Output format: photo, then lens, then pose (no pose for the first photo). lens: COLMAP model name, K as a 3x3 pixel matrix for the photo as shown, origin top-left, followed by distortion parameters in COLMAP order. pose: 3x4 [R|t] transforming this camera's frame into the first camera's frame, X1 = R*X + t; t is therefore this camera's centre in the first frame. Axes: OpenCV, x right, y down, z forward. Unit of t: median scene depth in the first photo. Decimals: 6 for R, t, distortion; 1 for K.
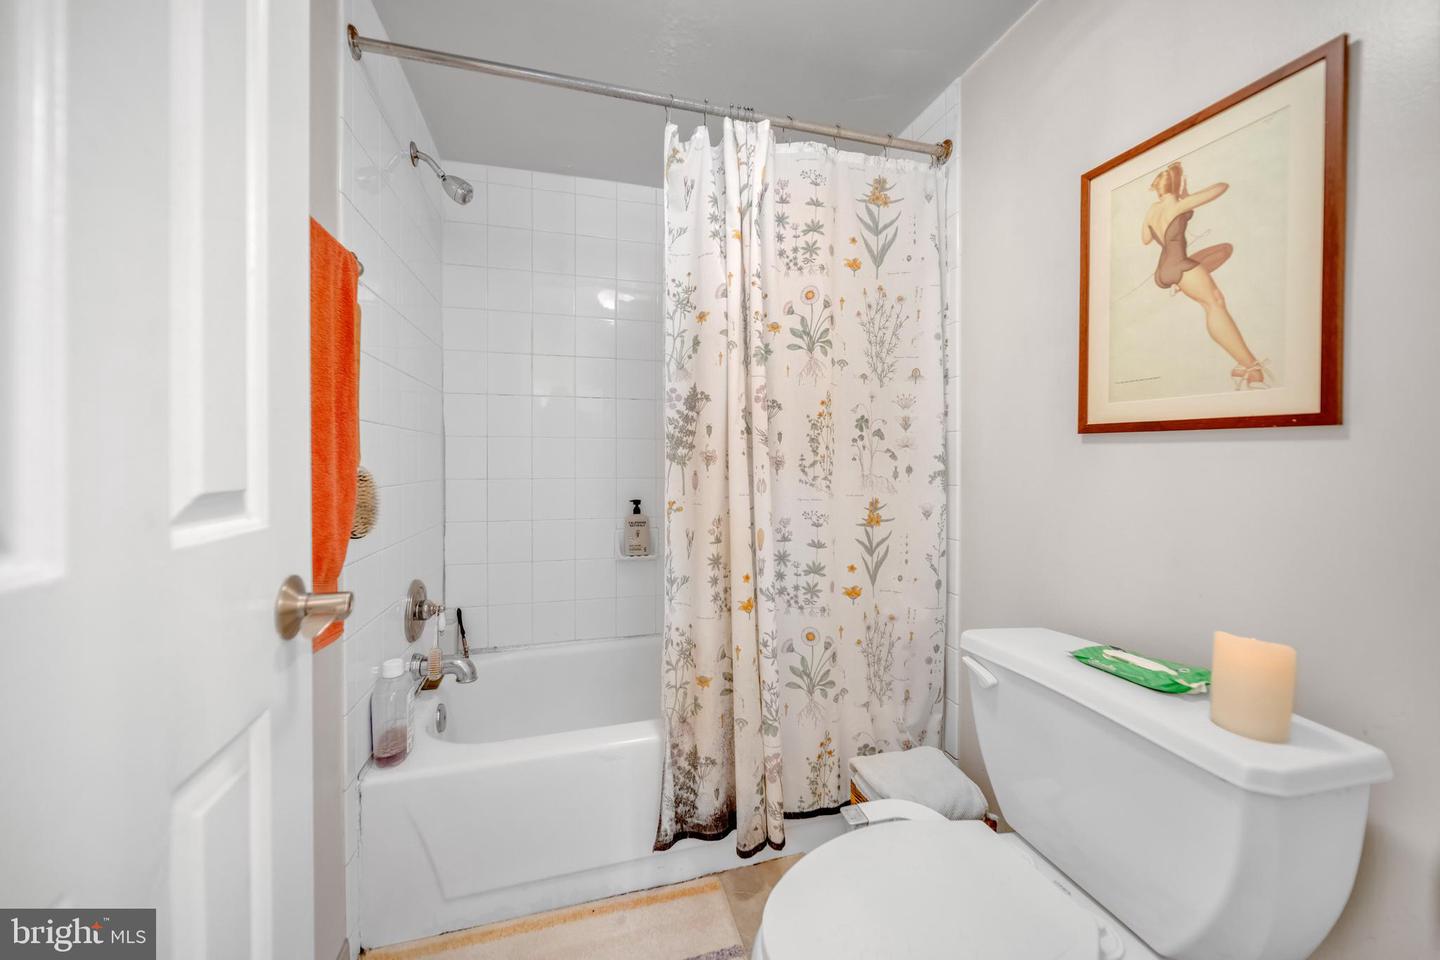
lens RADIAL K [[509.2, 0, 721.5], [0, 509.2, 469.4], [0, 0, 1]] dist [-0.000055, -0.000047]
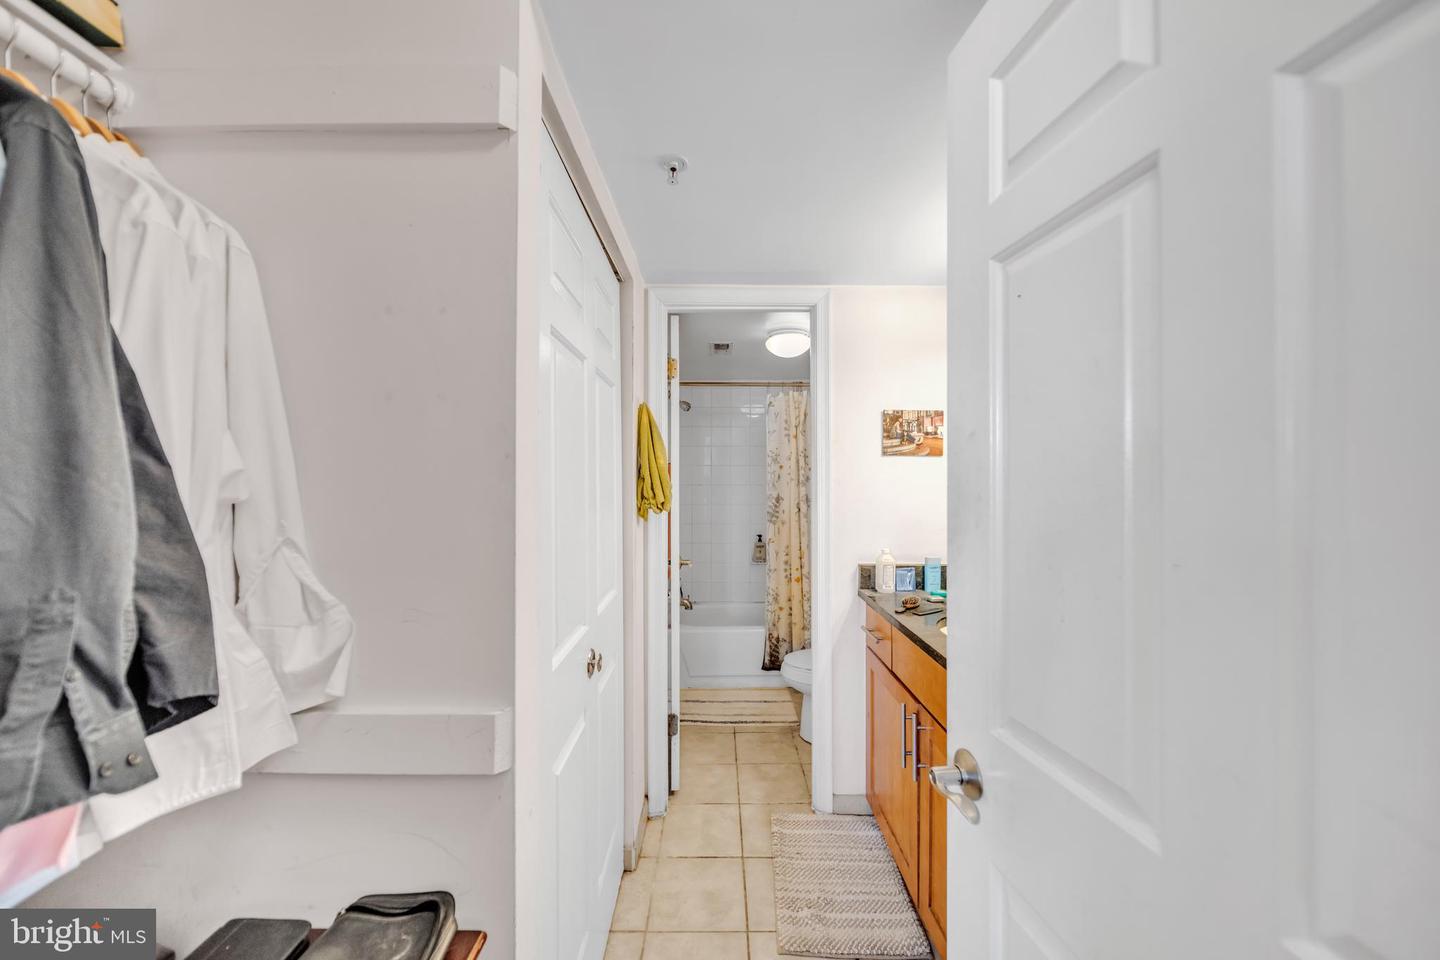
lens RADIAL K [[509.2, 0, 721.5], [0, 509.2, 469.4], [0, 0, 1]] dist [-0.000055, -0.000047]
pose [[0.962961, -0.008193, -0.269518, 0.371585], [-0.003018, 0.999148, -0.041155, -0.184195], [0.269626, 0.040444, 0.962116, -1.585482]]
